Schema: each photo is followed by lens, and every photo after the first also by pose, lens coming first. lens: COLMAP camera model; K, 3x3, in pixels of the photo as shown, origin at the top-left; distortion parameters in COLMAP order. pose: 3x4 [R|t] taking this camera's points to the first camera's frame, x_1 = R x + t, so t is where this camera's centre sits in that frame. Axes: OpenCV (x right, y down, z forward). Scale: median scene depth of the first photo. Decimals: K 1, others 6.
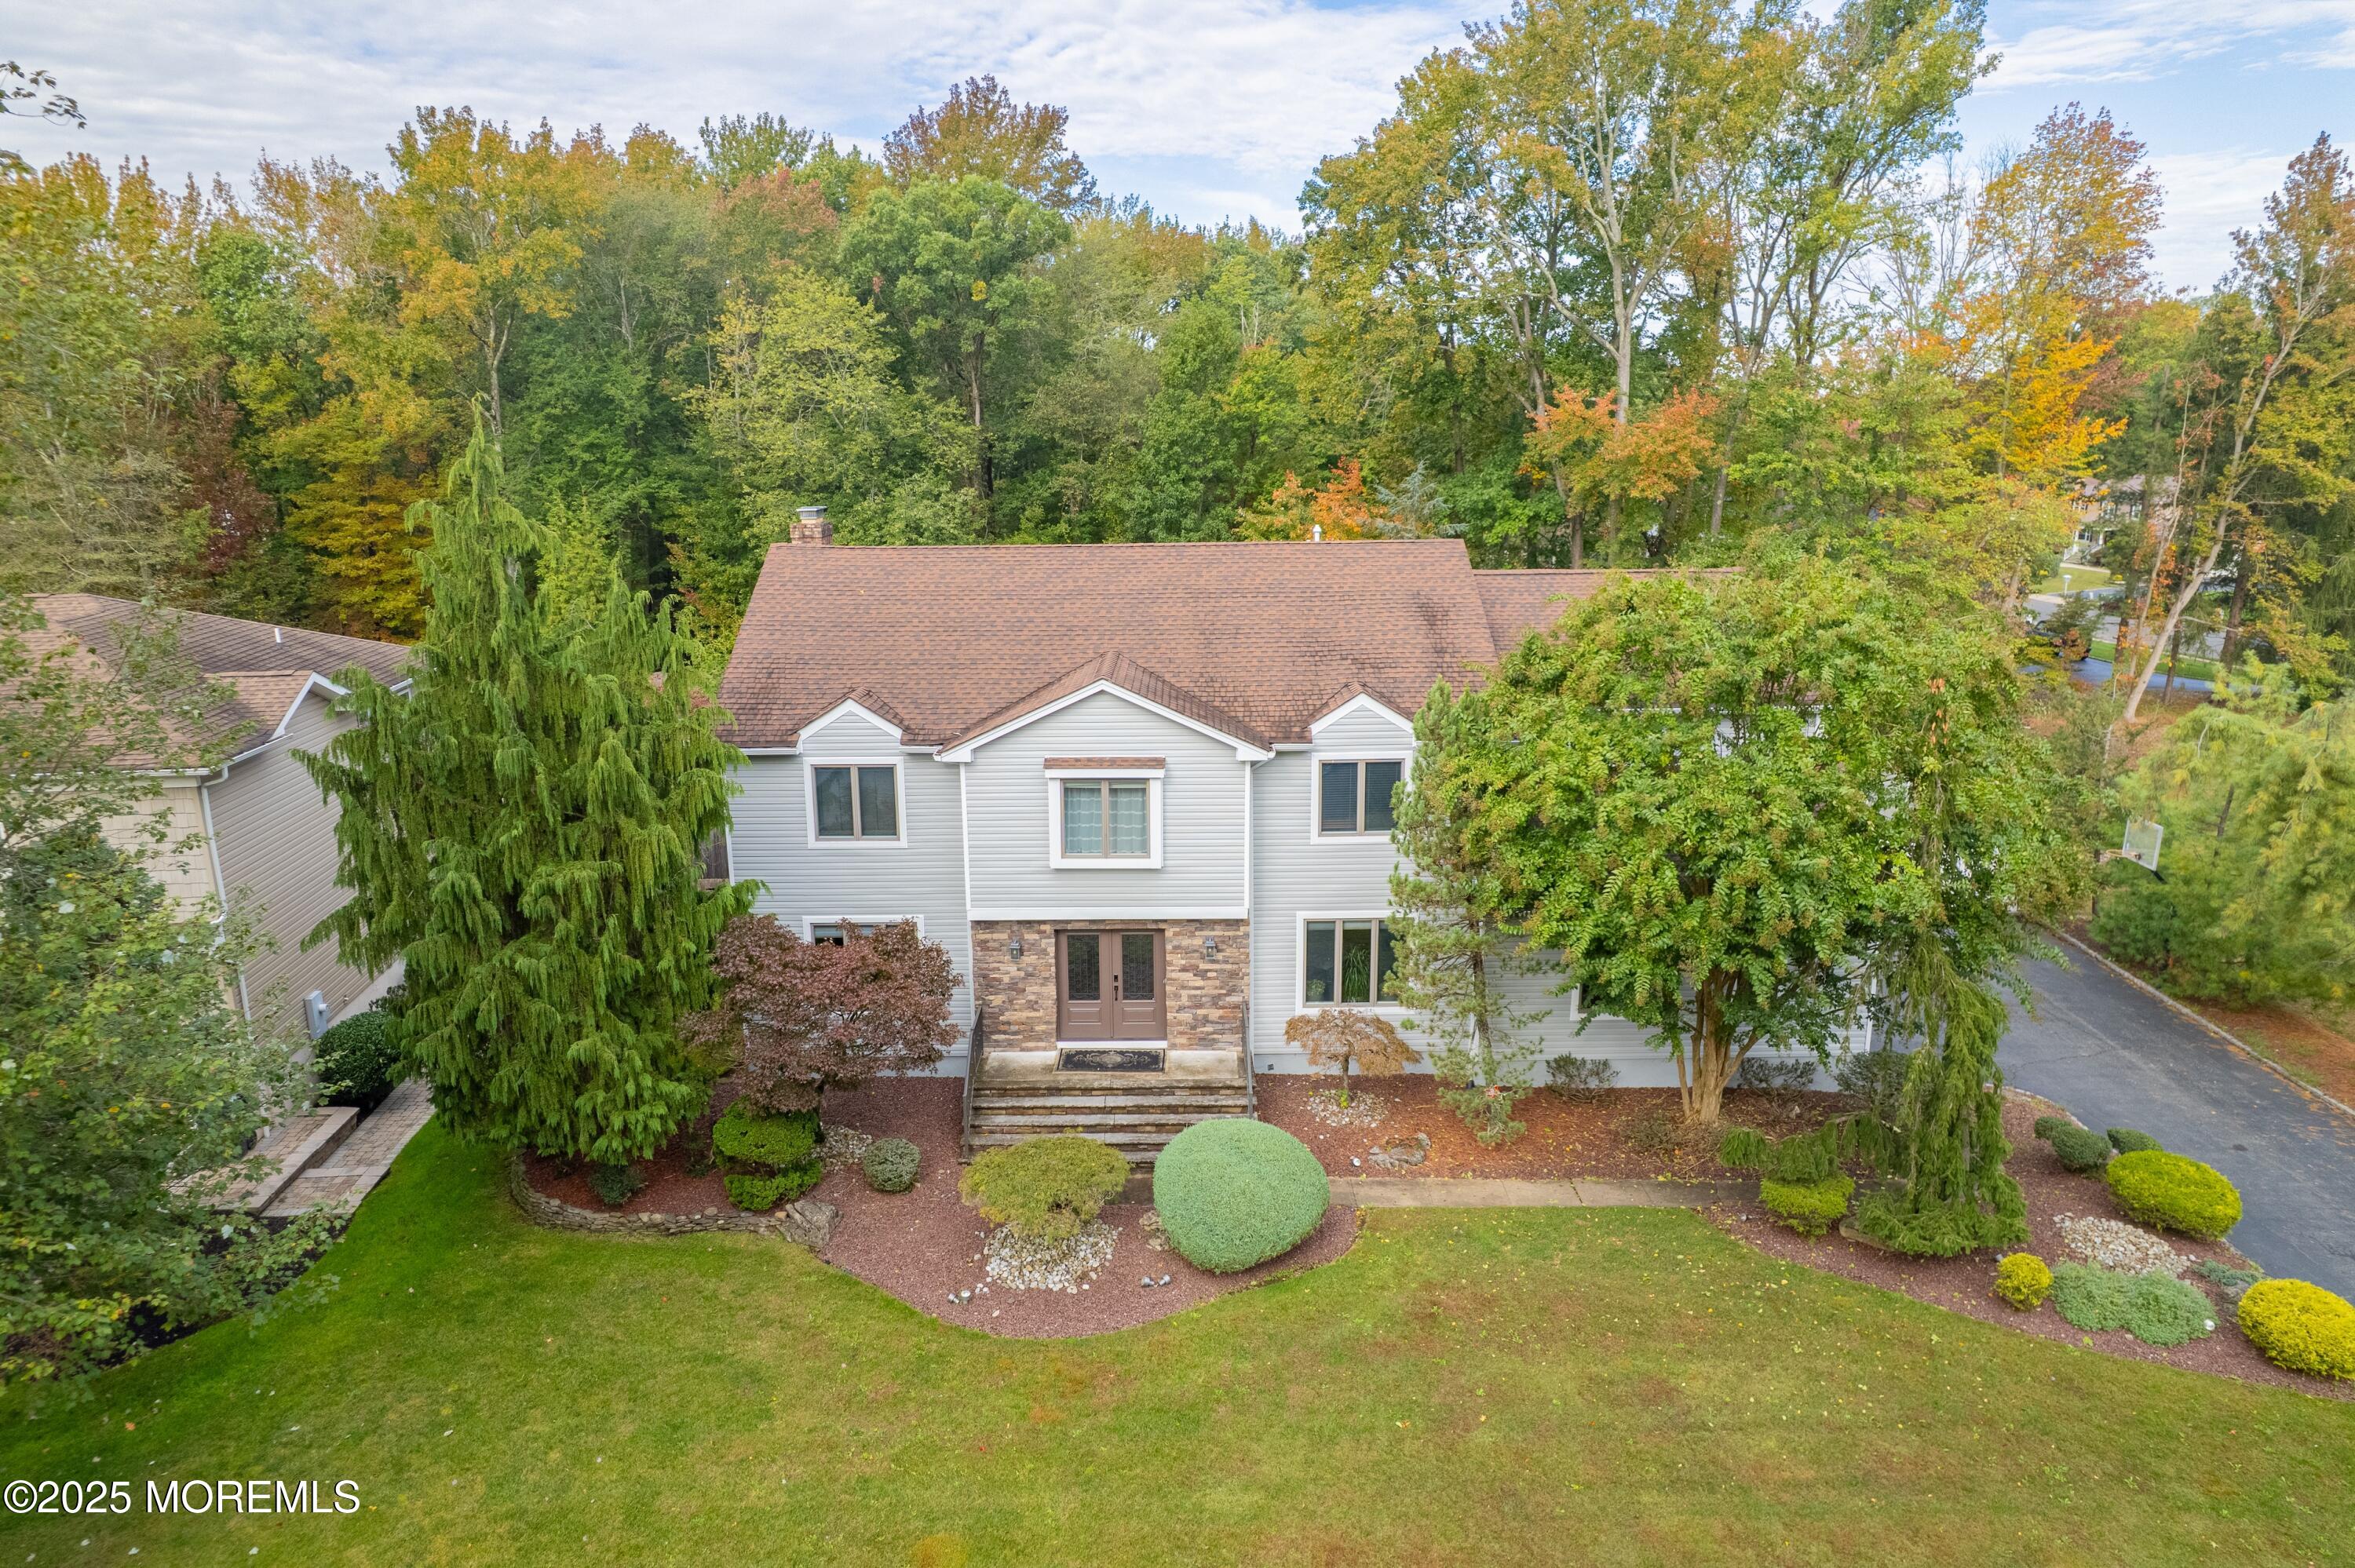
lens RADIAL K [[1518.1, 0, 1175.6], [0, 1518.1, 793.9], [0, 0, 1]] dist [-0.069579, 0.055974]
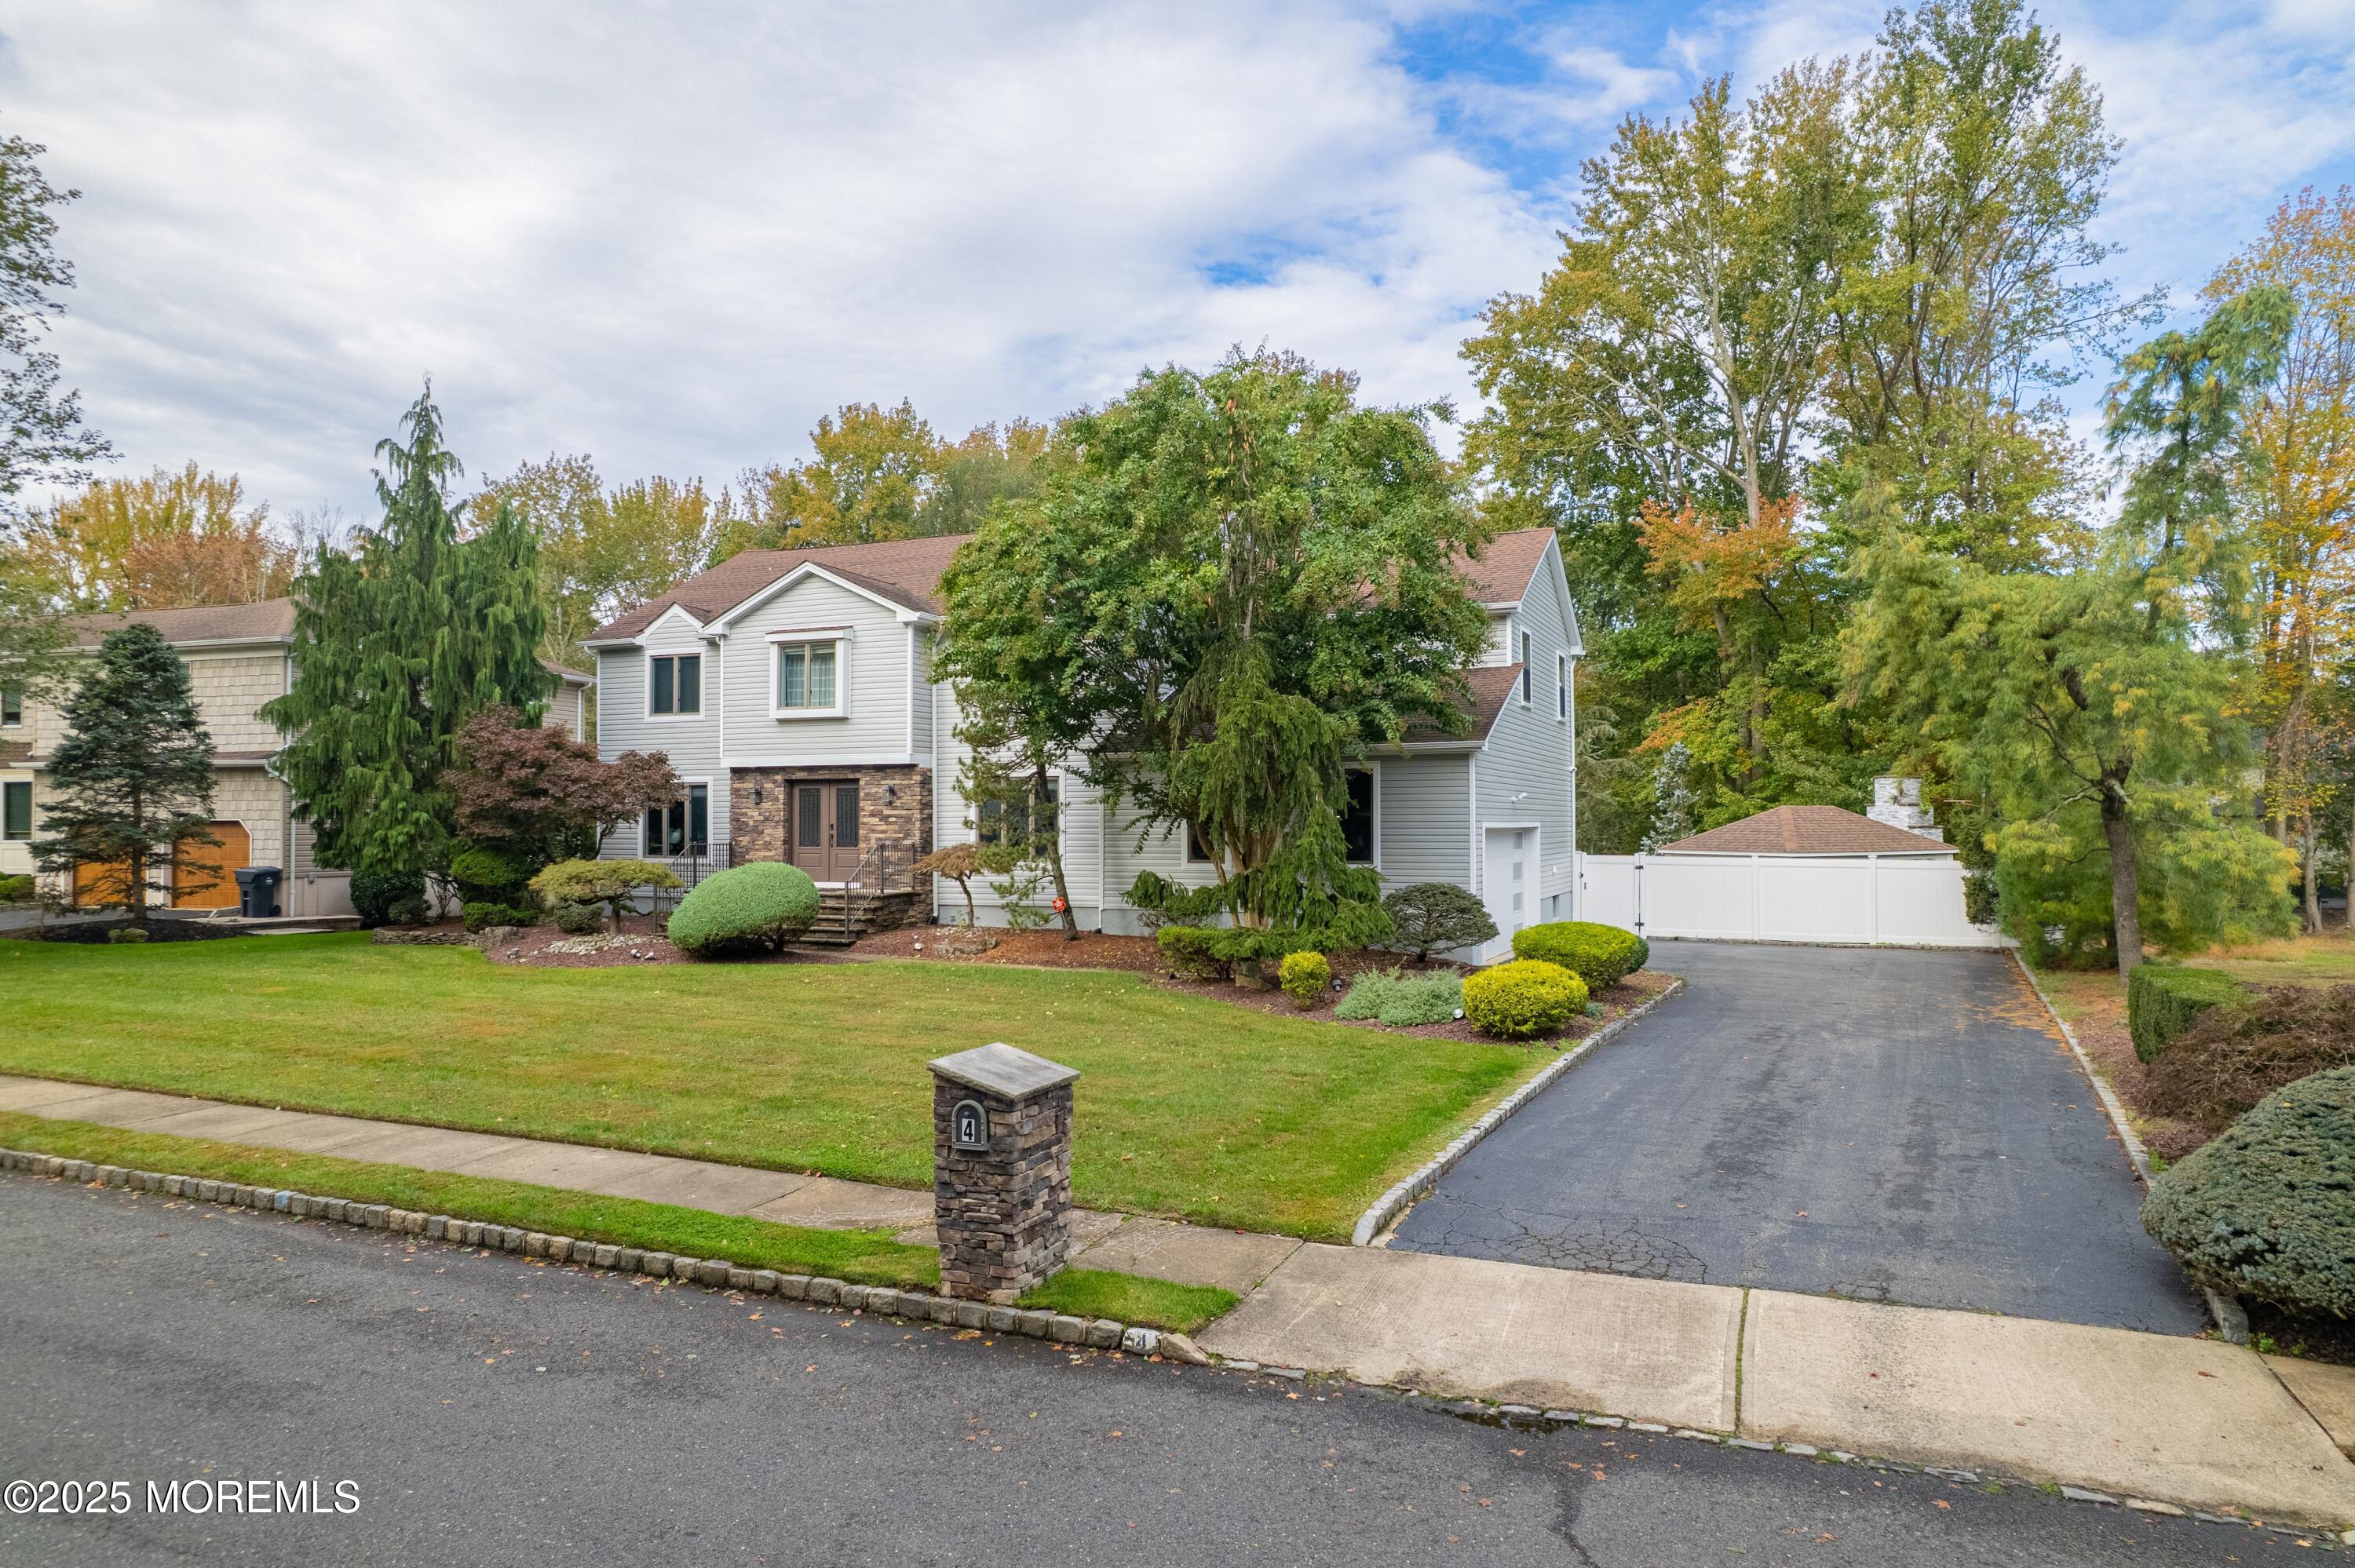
lens RADIAL K [[1518.1, 0, 1082.7], [0, 1518.1, 791.3], [0, 0, 1]] dist [-0.069579, 0.055974]
pose [[0.903027, -0.000881, -0.429583, 0.661628], [-0.101383, 0.971313, -0.215111, 0.337391], [0.417449, 0.237804, 0.877032, 0.038807]]
